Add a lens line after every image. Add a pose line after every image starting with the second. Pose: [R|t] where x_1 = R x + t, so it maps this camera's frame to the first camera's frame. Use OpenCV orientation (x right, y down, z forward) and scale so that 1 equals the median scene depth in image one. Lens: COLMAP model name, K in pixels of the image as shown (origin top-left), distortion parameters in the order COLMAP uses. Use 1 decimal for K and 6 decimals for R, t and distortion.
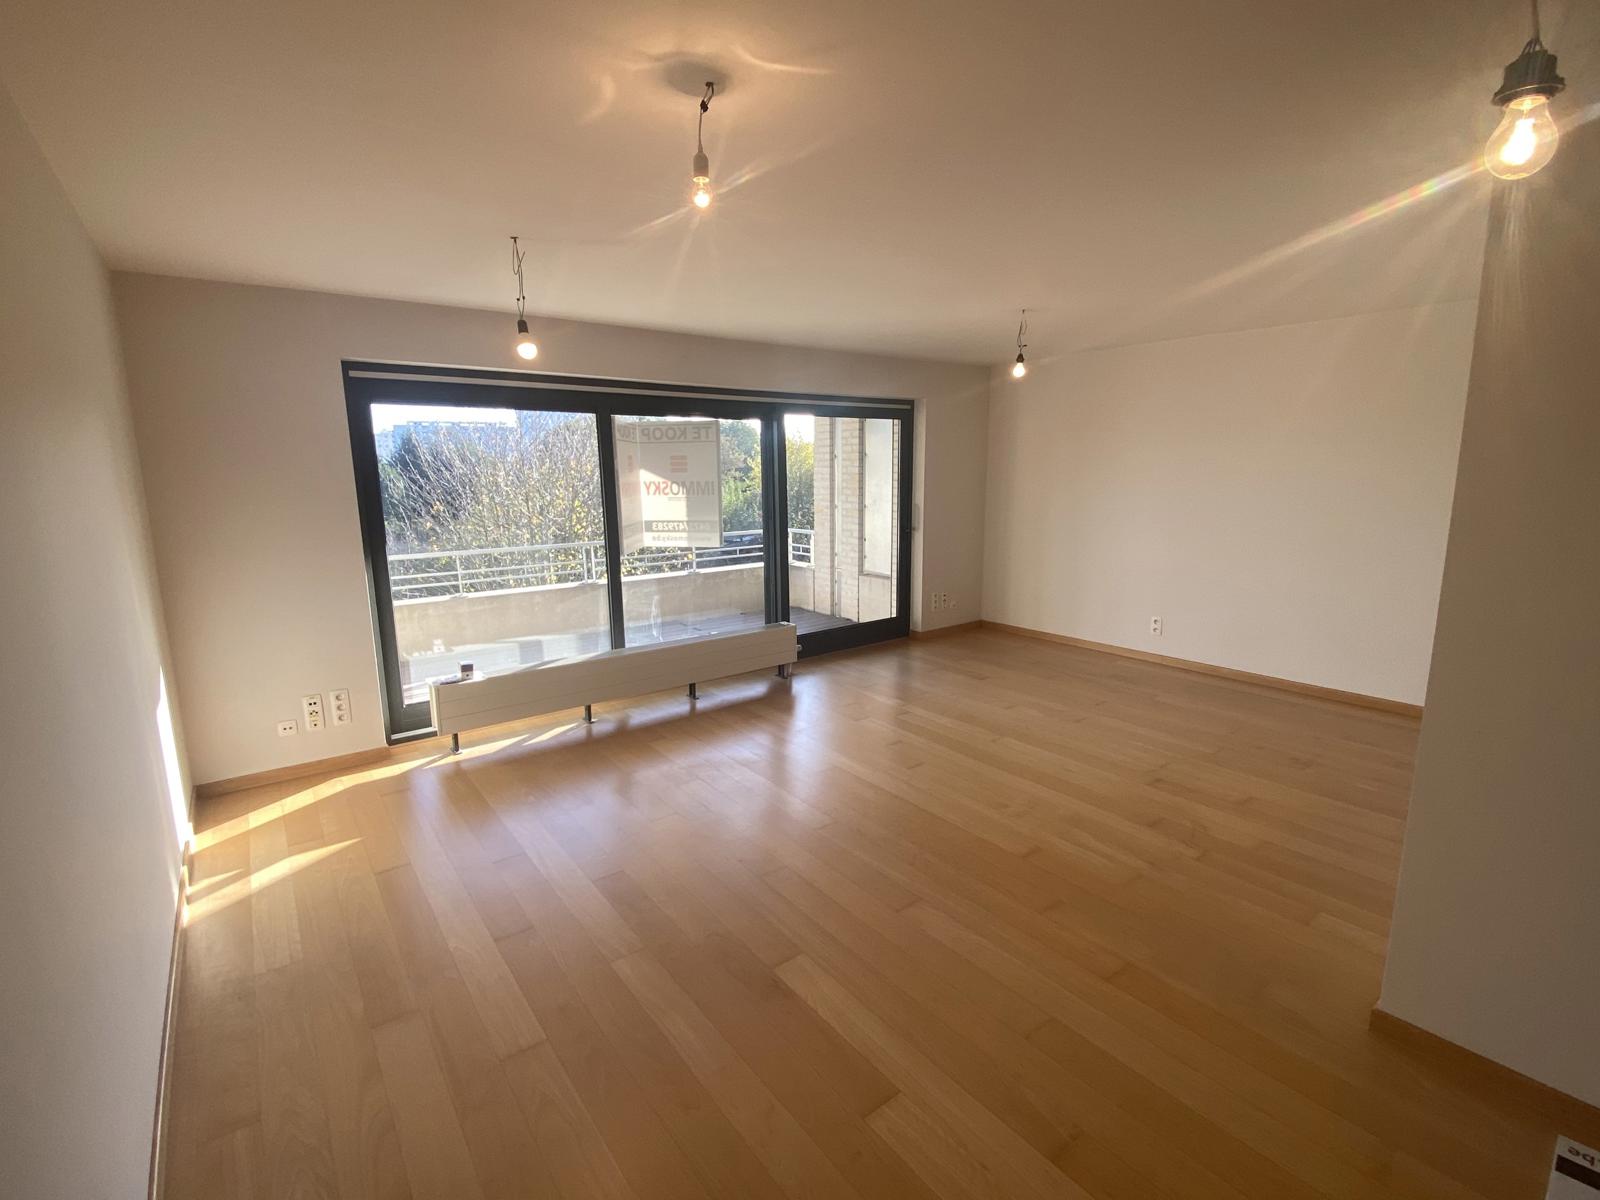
lens RADIAL K [[731.4, 0, 800.0], [0, 731.4, 600.0], [0, 0, 1]] dist [-0.024350, -0.018847]
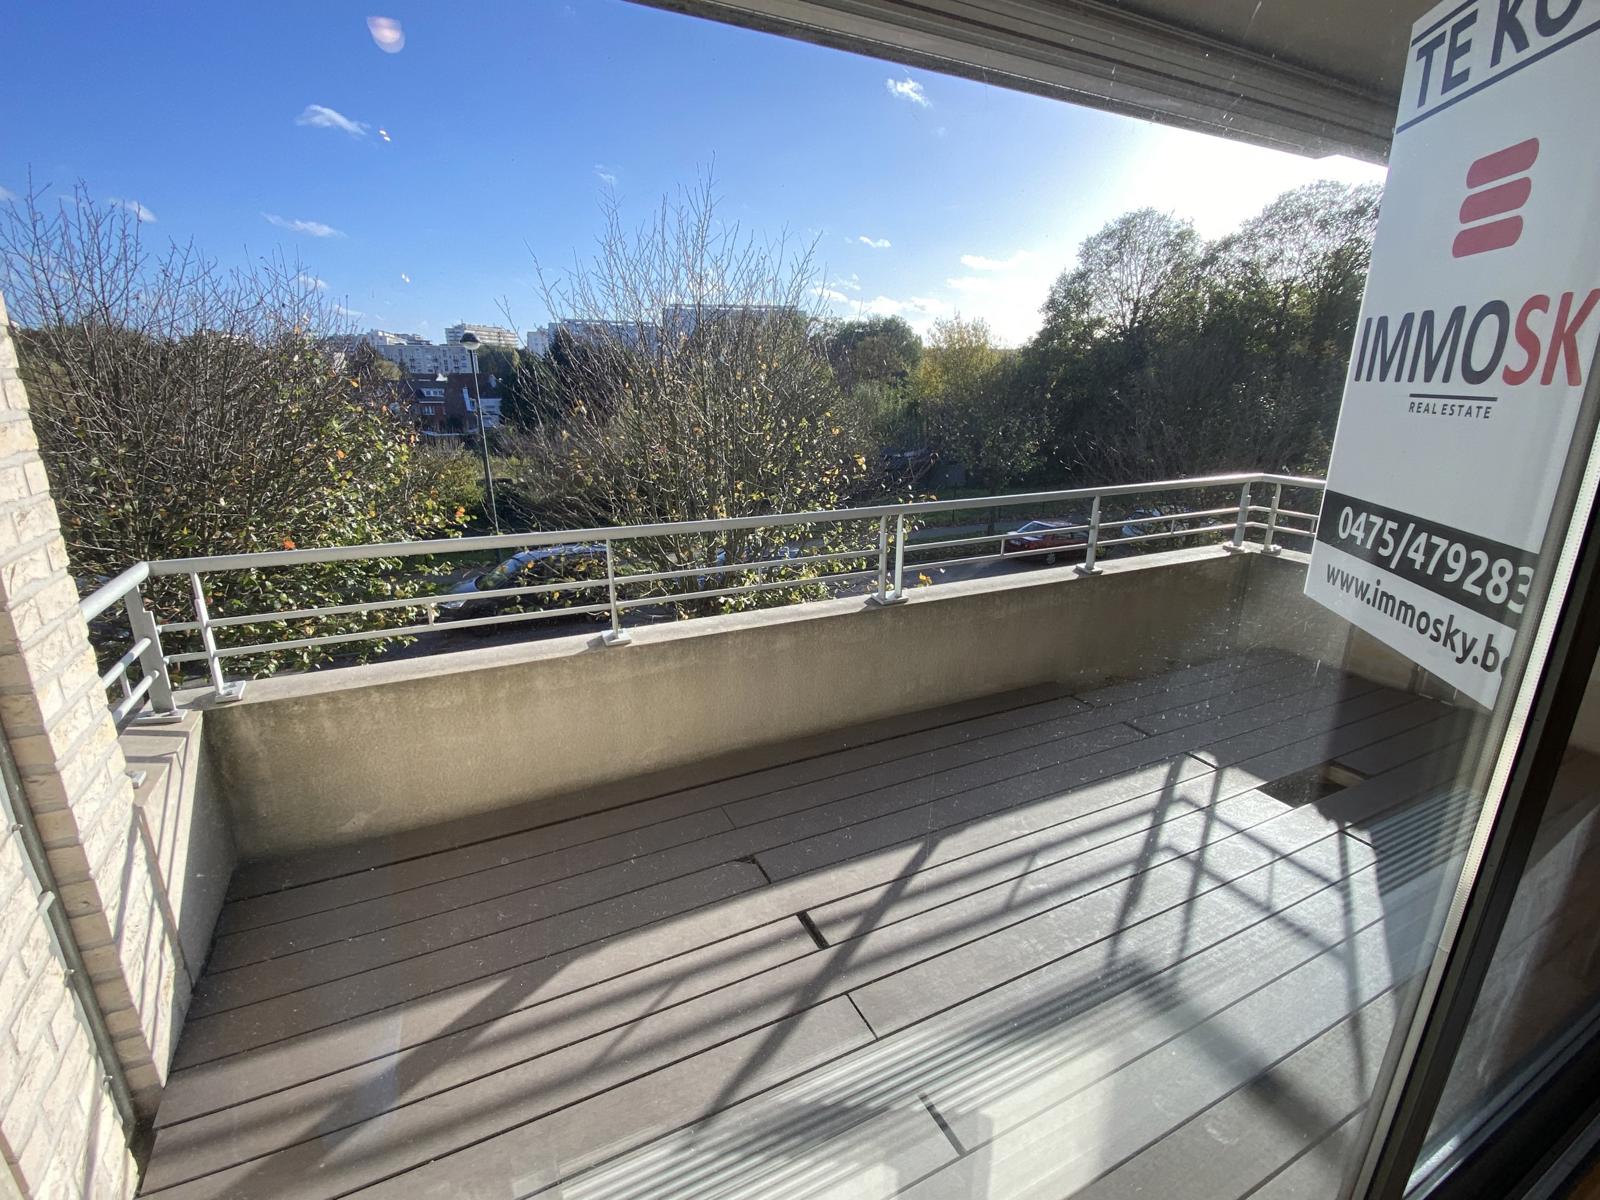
lens RADIAL K [[744.8, 0, 800.0], [0, 744.8, 600.0], [0, 0, 1]] dist [0.016347, -0.020125]
pose [[0.981329, 0.074318, -0.177398, -0.340309], [-0.053373, 0.991331, 0.120056, -0.094130], [0.184783, -0.108346, 0.976789, 0.715573]]
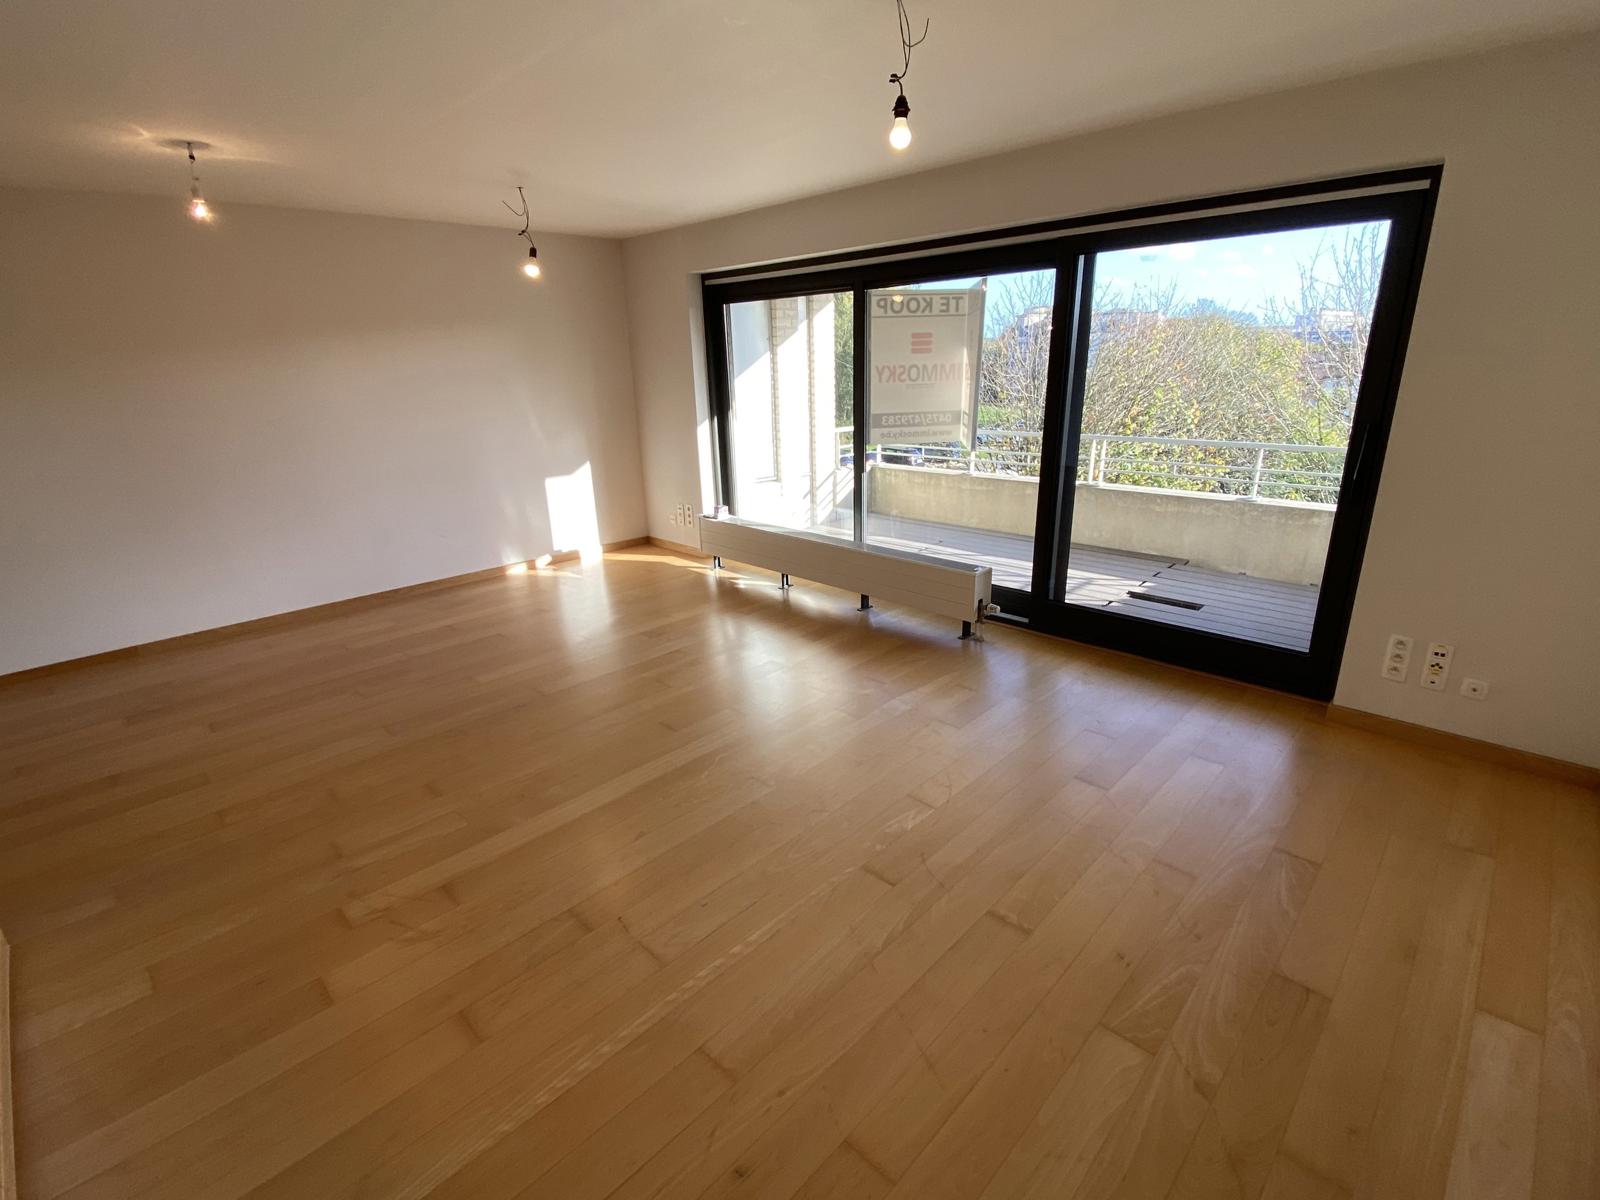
lens RADIAL K [[744.8, 0, 800.0], [0, 744.8, 600.0], [0, 0, 1]] dist [0.016347, -0.020125]
pose [[0.138870, 0.310067, -0.940518, 0.648480], [-0.146413, 0.945711, 0.290161, -0.124558], [0.979428, 0.097409, 0.176728, 0.676739]]
